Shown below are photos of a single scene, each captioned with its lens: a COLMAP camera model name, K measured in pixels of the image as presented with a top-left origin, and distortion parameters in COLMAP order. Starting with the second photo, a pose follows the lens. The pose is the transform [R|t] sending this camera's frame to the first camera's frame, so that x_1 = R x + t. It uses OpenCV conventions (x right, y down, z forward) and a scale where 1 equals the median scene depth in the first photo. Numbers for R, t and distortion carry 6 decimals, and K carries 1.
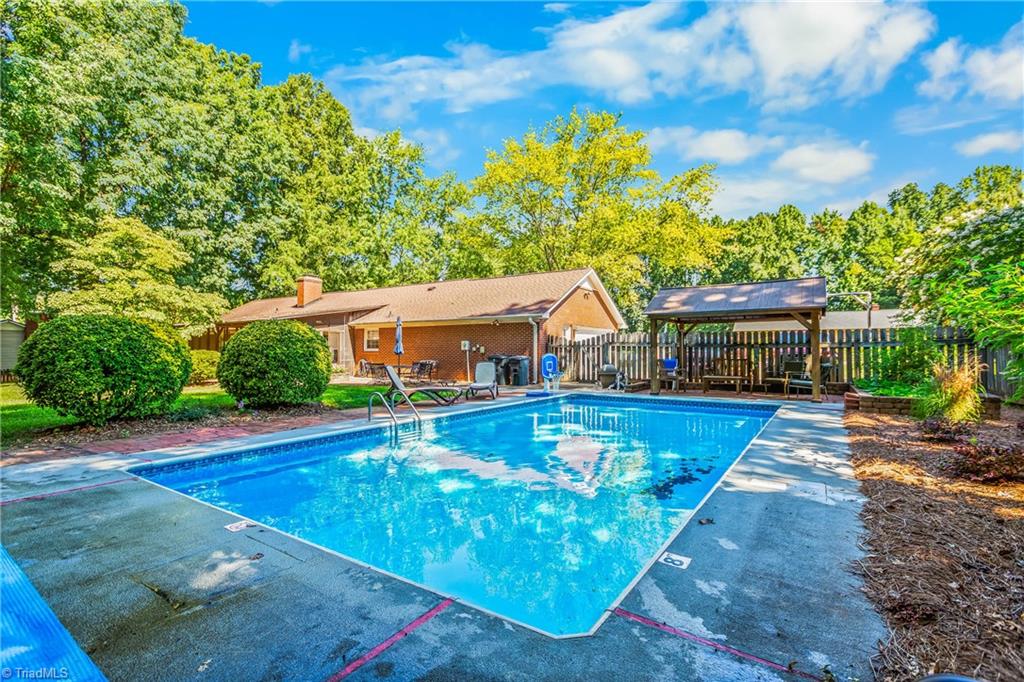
lens RADIAL K [[465.2, 0, 516.7], [0, 465.2, 337.2], [0, 0, 1]] dist [-0.009271, -0.000877]
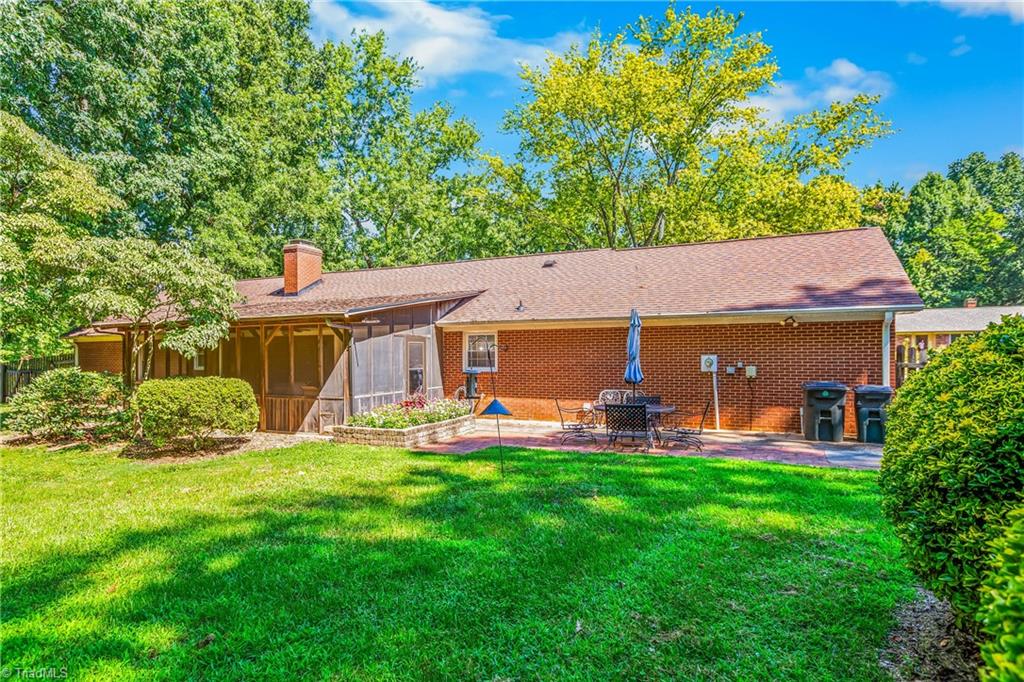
lens RADIAL K [[583.1, 0, 505.8], [0, 583.1, 346.1], [0, 0, 1]] dist [-0.003355, -0.000594]
pose [[0.993637, -0.002435, 0.112606, -0.204185], [0.001452, 0.999960, 0.008808, -0.004105], [-0.112623, -0.008588, 0.993601, 0.170326]]
